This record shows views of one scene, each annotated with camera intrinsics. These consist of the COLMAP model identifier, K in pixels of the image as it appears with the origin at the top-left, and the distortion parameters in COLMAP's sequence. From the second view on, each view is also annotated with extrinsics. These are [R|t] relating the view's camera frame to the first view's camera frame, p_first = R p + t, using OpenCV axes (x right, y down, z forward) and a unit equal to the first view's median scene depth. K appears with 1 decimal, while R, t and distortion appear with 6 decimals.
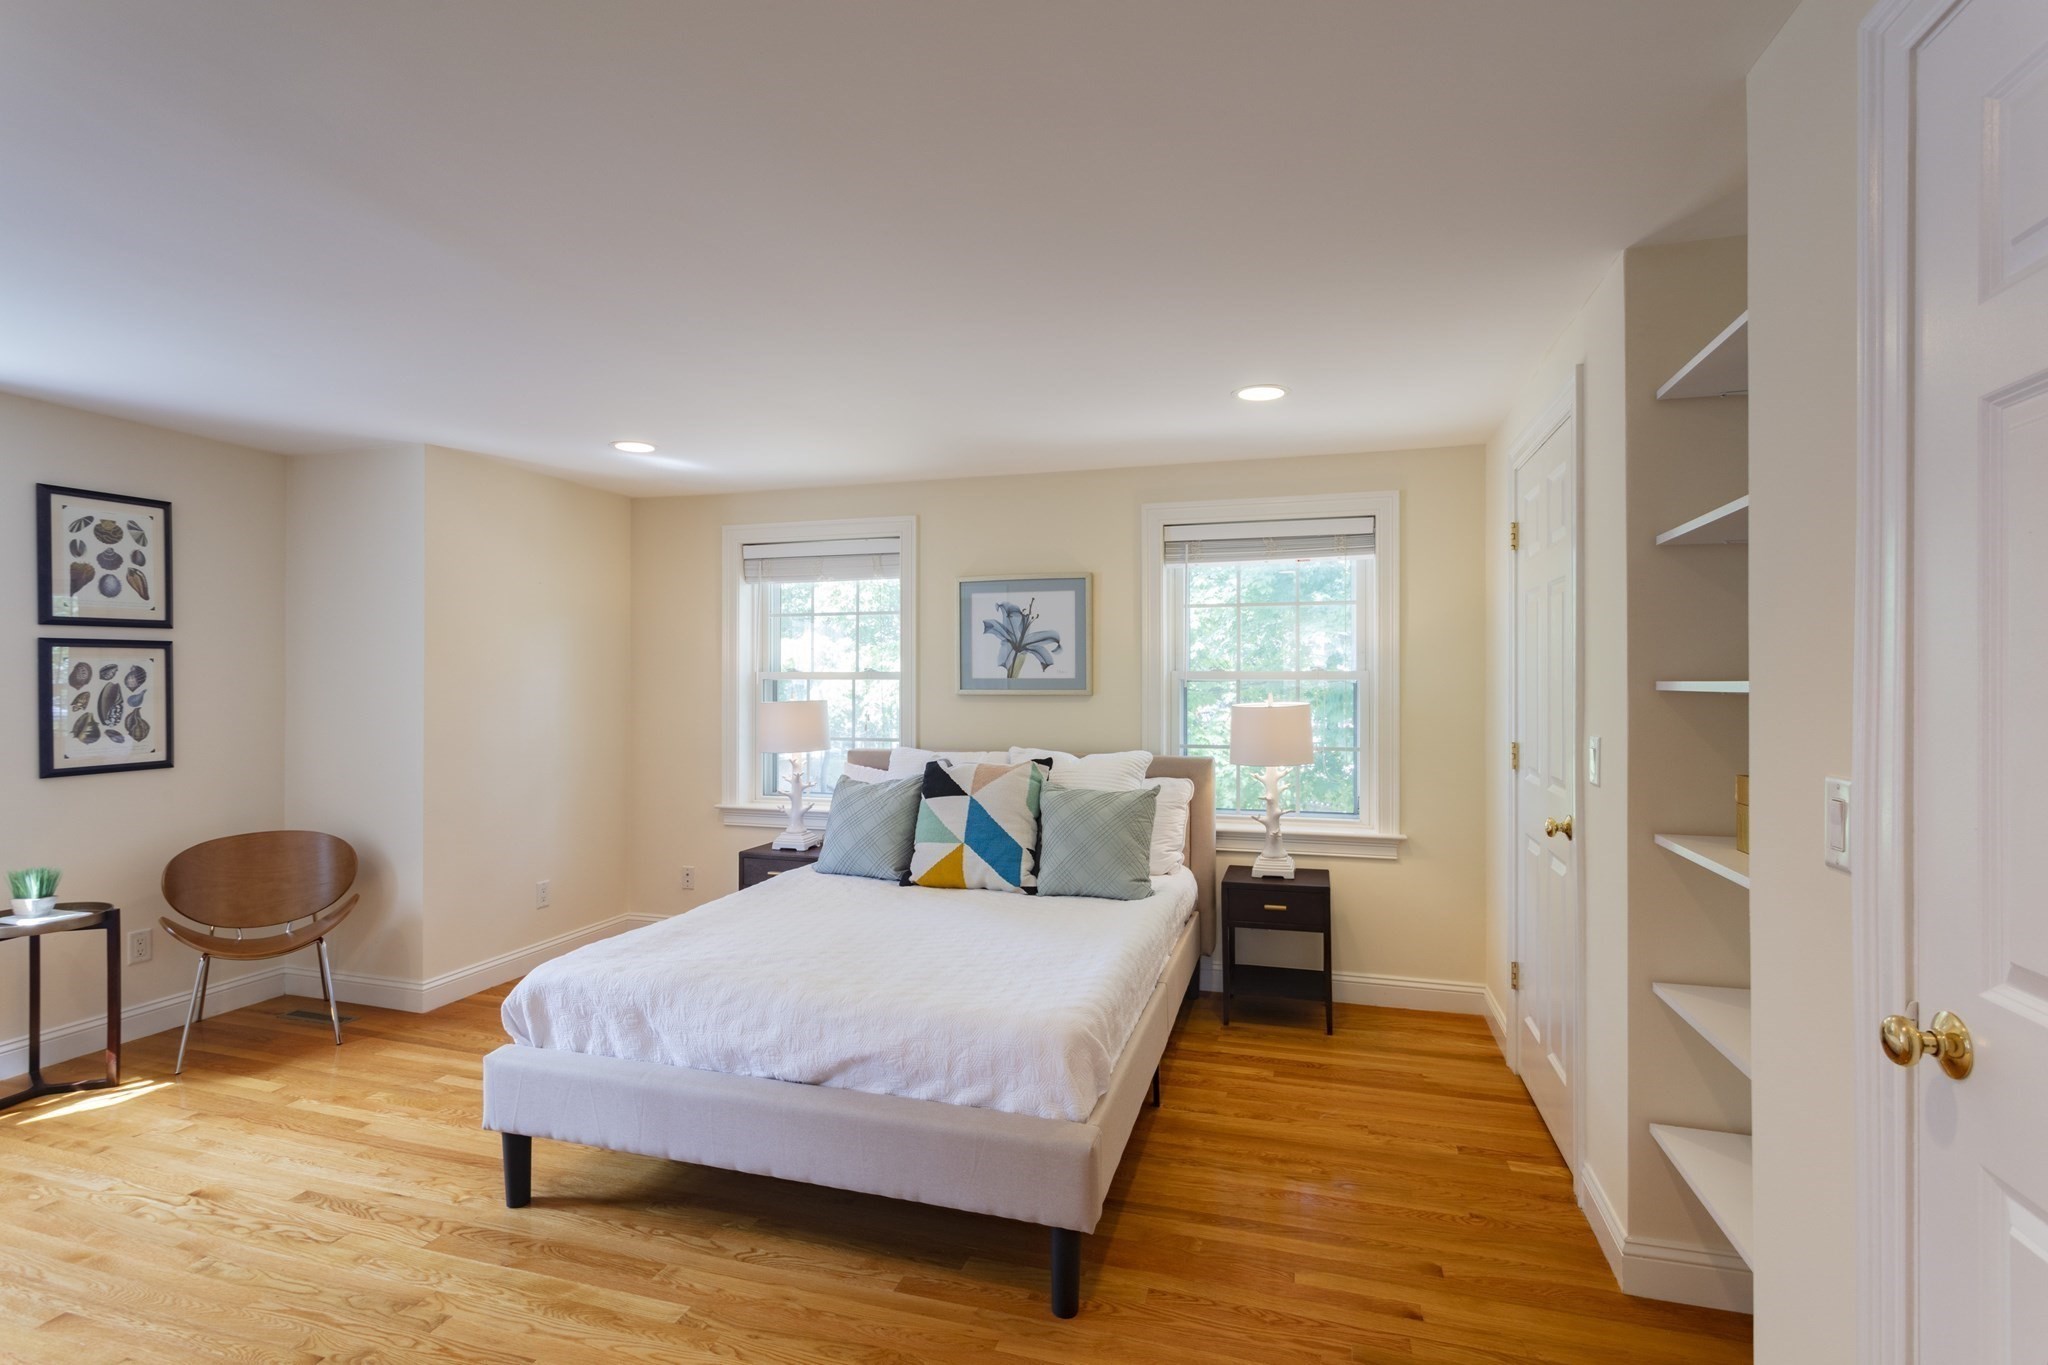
lens RADIAL K [[974.4, 0, 1024.0], [0, 974.4, 682.5], [0, 0, 1]] dist [-0.012904, 0.000172]
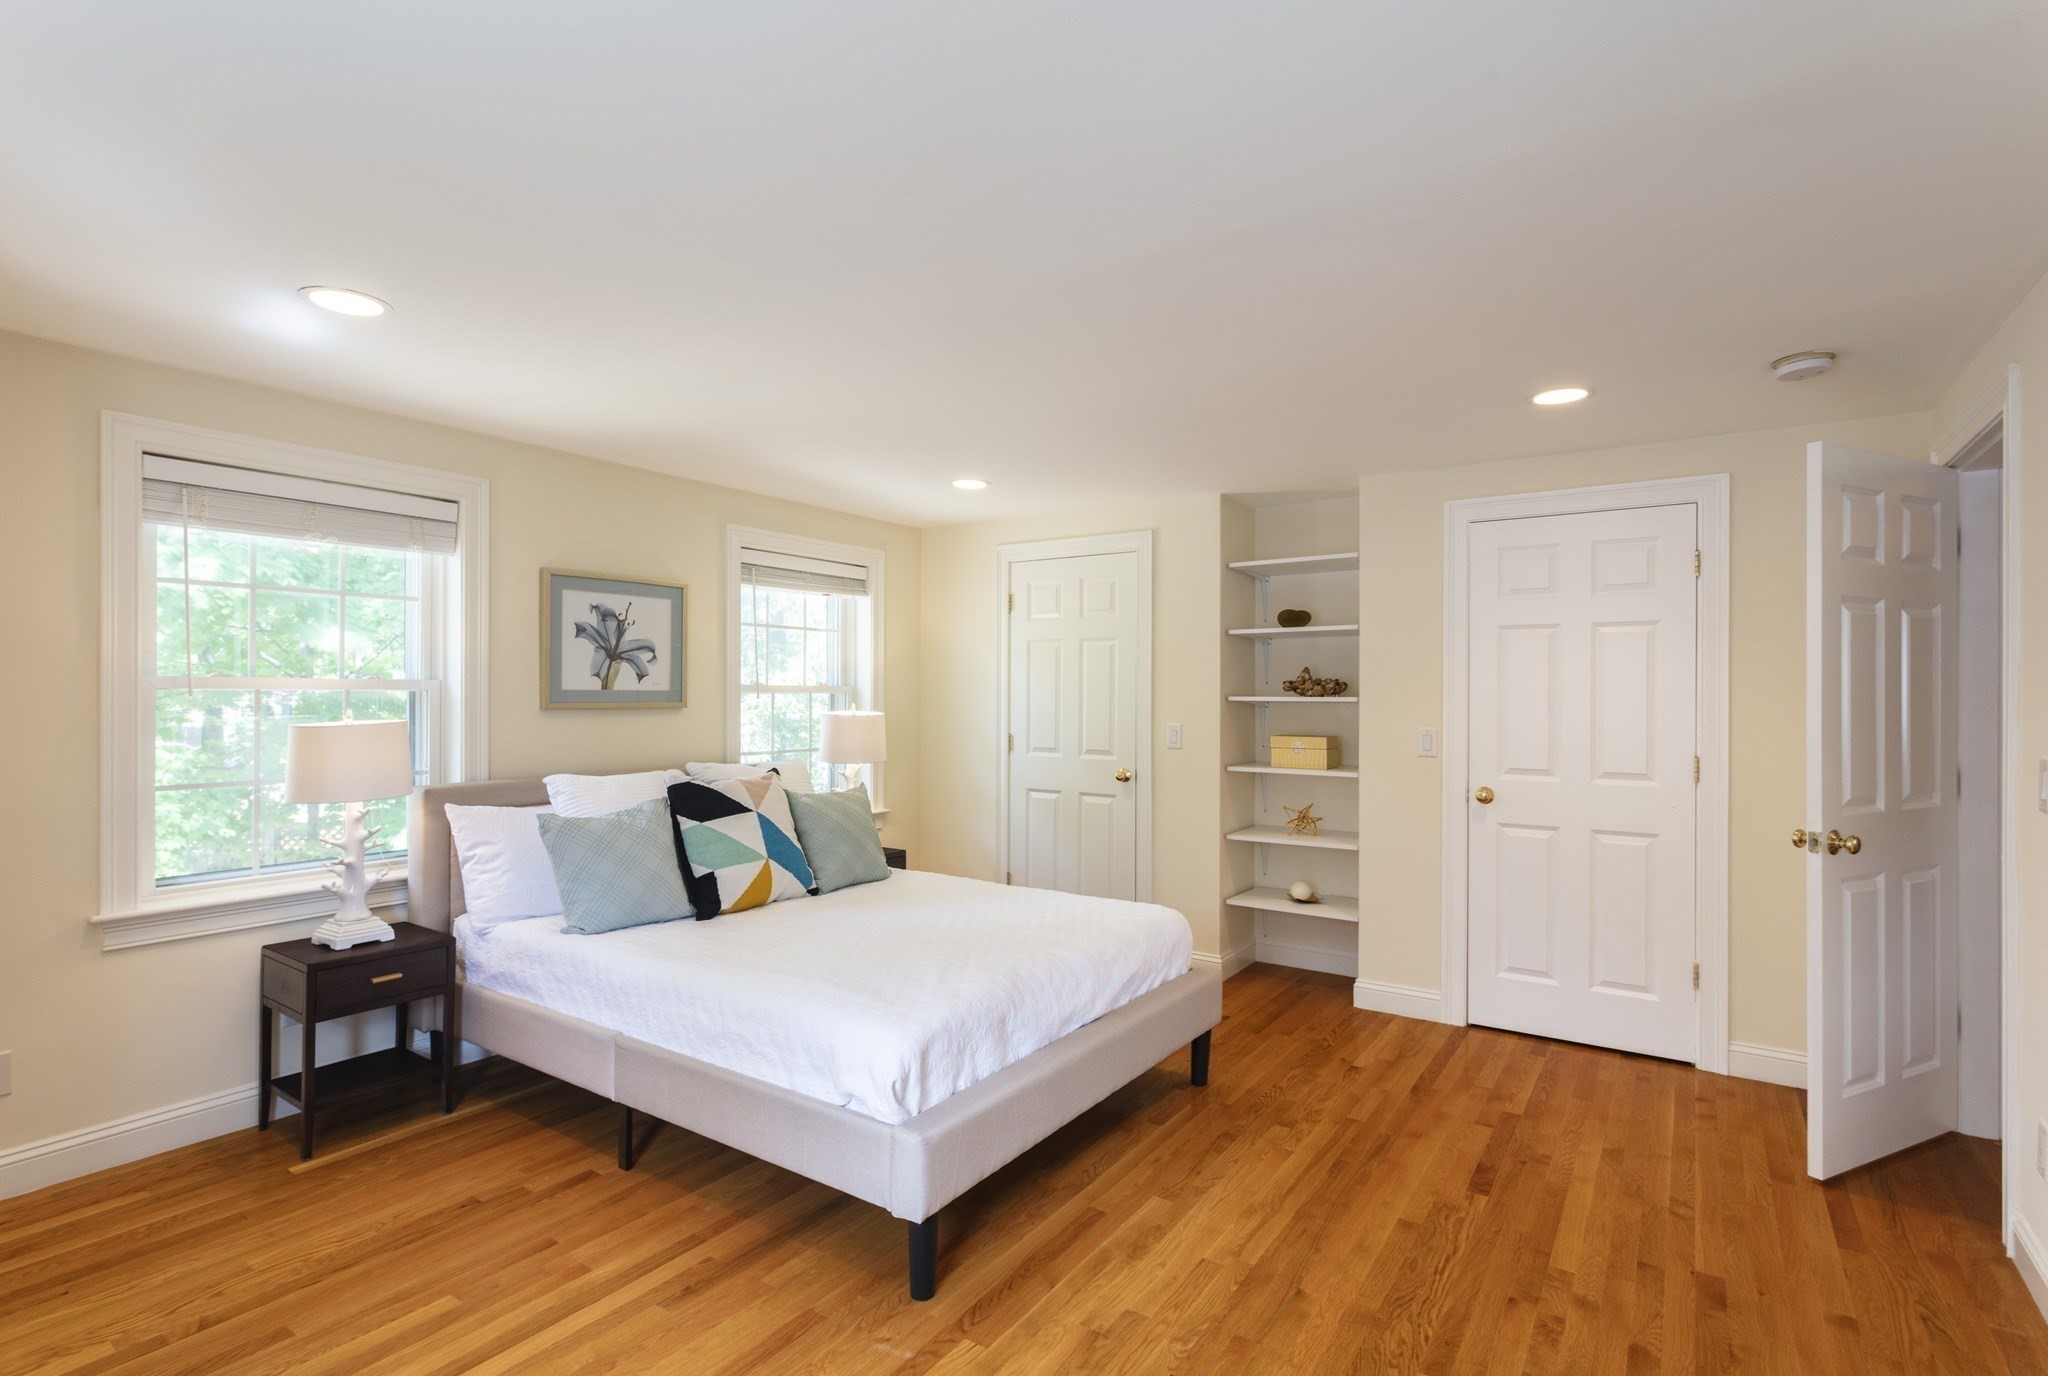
lens RADIAL K [[988.1, 0, 1022.7], [0, 988.1, 695.7], [0, 0, 1]] dist [-0.051367, 0.029084]
pose [[0.304471, 0.000691, 0.952521, -0.760150], [-0.001754, 0.999998, -0.000165, 0.000379], [-0.952520, -0.001620, 0.304472, 0.371450]]
